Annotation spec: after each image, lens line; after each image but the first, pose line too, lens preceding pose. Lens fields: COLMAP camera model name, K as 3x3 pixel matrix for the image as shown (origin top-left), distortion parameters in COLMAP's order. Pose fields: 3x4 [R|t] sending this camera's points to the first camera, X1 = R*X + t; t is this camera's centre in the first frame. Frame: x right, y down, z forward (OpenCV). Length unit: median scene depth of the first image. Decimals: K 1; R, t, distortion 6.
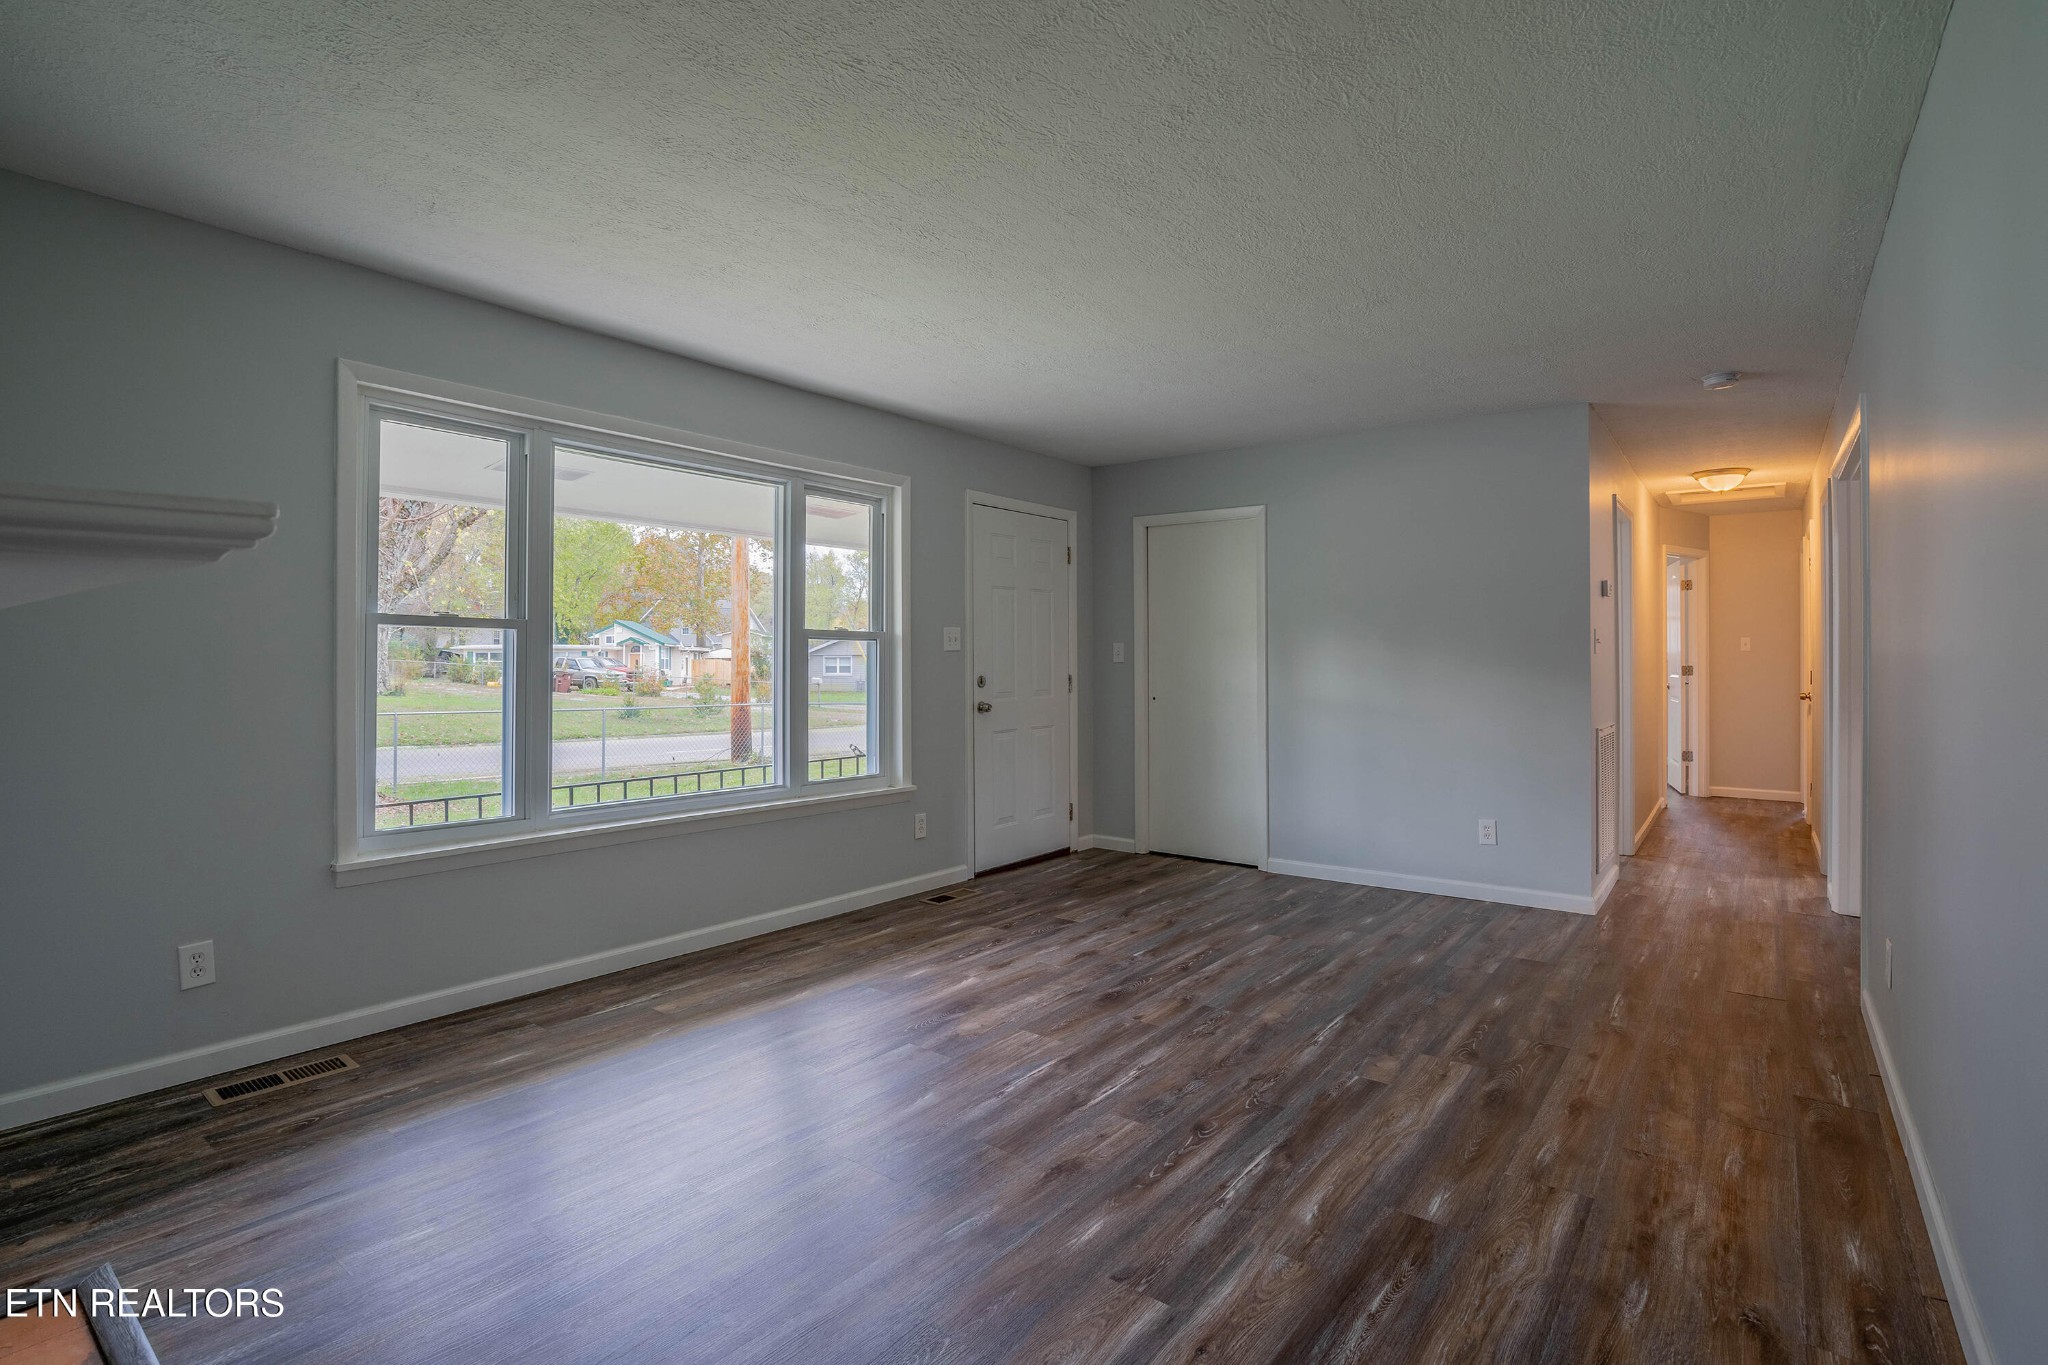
lens RADIAL K [[946.2, 0, 1030.9], [0, 946.2, 666.4], [0, 0, 1]] dist [-0.008518, 0.002573]
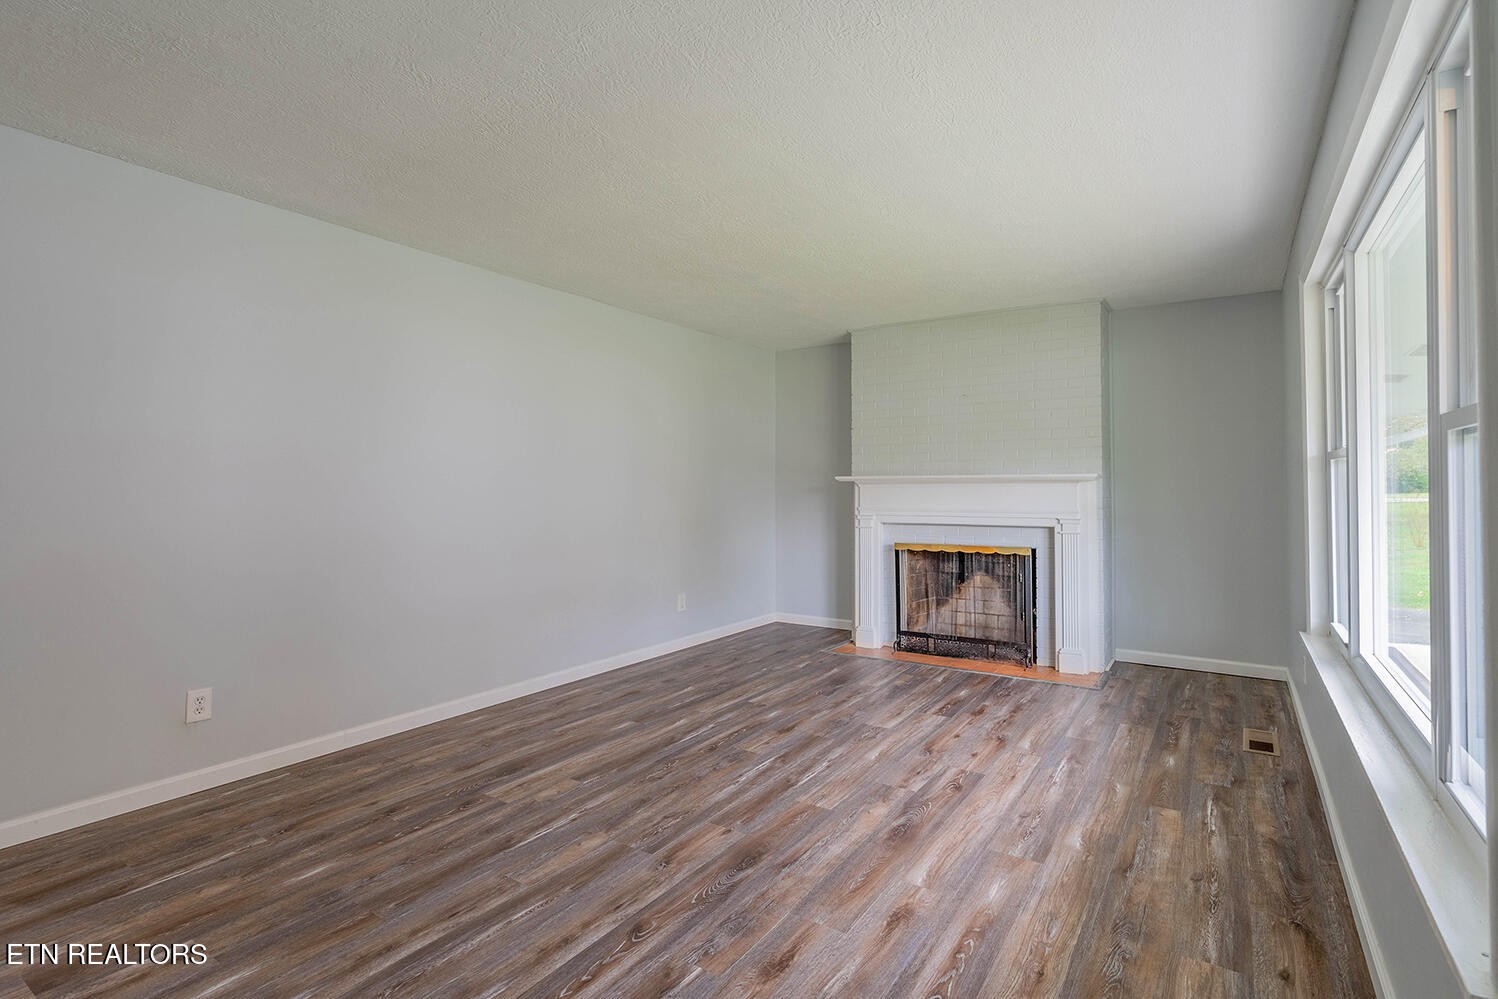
lens RADIAL K [[692.1, 0, 749.7], [0, 692.1, 488.6], [0, 0, 1]] dist [-0.008518, 0.002573]
pose [[-0.999648, -0.000977, -0.026496, 0.113427], [-0.001132, 0.999982, 0.005849, -0.010368], [0.026490, 0.005877, -0.999632, 1.835548]]
